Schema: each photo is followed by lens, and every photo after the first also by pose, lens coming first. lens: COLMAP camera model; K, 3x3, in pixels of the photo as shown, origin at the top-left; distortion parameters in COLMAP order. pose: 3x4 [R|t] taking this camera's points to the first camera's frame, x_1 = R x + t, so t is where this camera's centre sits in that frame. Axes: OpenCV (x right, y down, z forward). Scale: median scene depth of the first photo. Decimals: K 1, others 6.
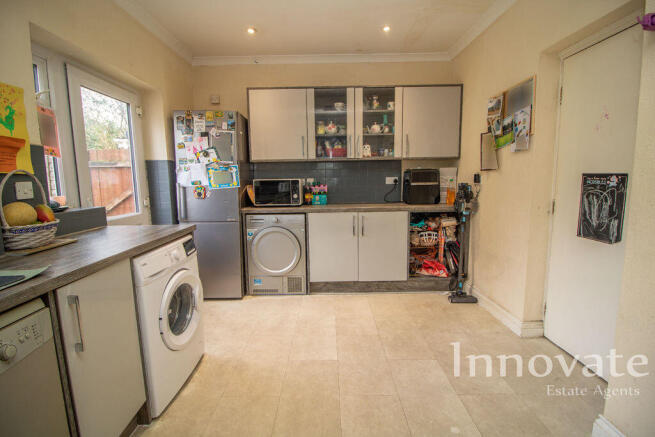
lens RADIAL K [[309.2, 0, 325.9], [0, 309.2, 216.4], [0, 0, 1]] dist [-0.000647, -0.000081]
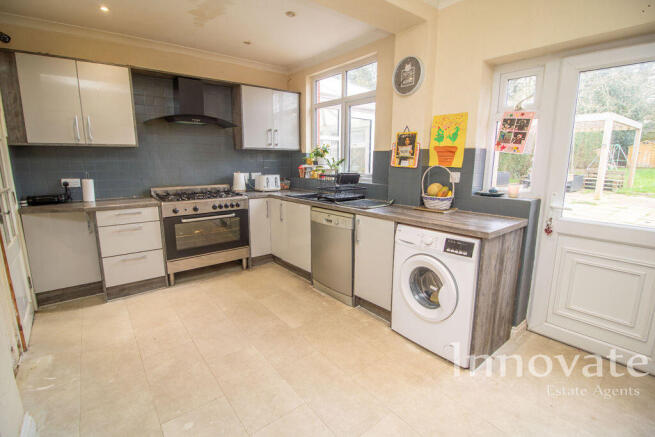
lens RADIAL K [[309.2, 0, 325.3], [0, 309.2, 218.3], [0, 0, 1]] dist [-0.000647, -0.000081]
pose [[-0.790782, 0.130638, -0.597995, 0.574243], [-0.061253, 0.955166, 0.289666, -0.305766], [0.609025, 0.265692, -0.747326, 1.836068]]
